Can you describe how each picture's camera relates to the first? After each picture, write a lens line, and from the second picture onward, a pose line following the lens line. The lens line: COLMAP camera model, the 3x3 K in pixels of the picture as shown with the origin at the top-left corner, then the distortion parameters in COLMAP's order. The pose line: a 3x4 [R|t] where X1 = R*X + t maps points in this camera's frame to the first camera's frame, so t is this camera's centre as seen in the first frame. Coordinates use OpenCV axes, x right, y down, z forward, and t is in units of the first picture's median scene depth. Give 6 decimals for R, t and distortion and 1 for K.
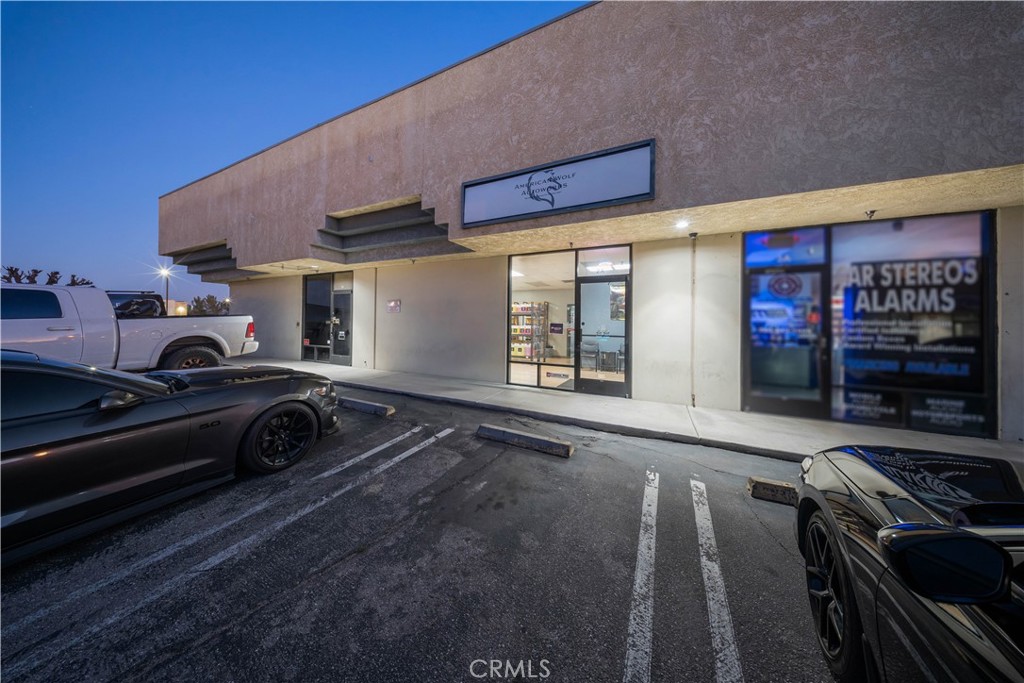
lens RADIAL K [[306.9, 0, 512.9], [0, 306.9, 313.9], [0, 0, 1]] dist [-0.008189, -0.000001]
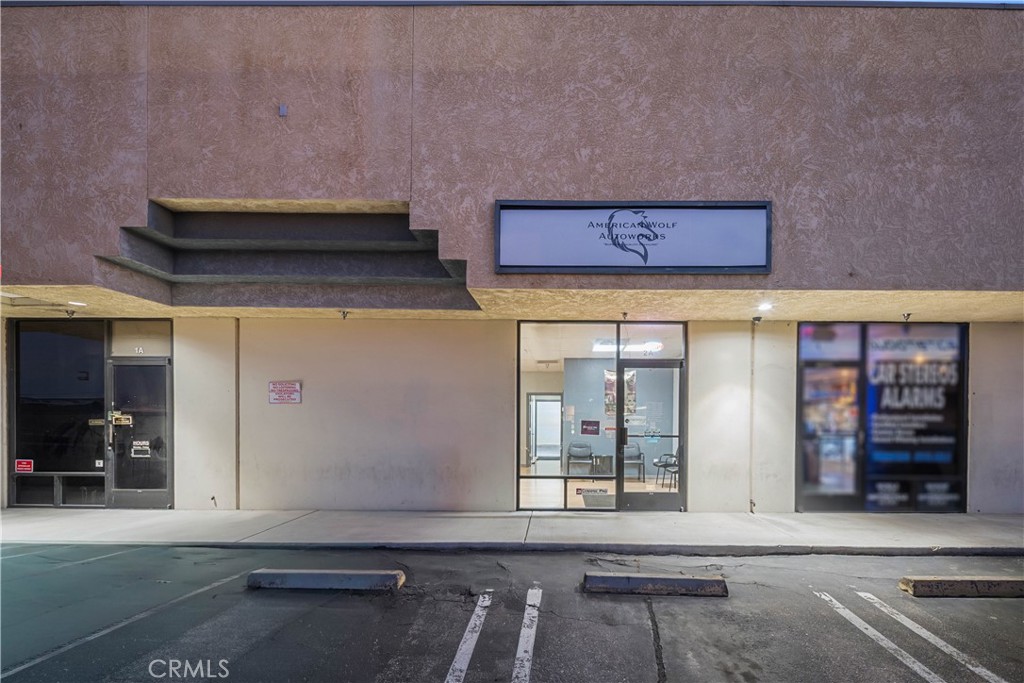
lens RADIAL K [[425.8, 0, 512.0], [0, 425.8, 412.7], [0, 0, 1]] dist [-0.004005, -0.000126]
pose [[0.894984, -0.003946, 0.446080, -0.542212], [-0.005800, 0.999773, 0.020482, -0.008967], [-0.446060, -0.020918, 0.894759, 0.199786]]
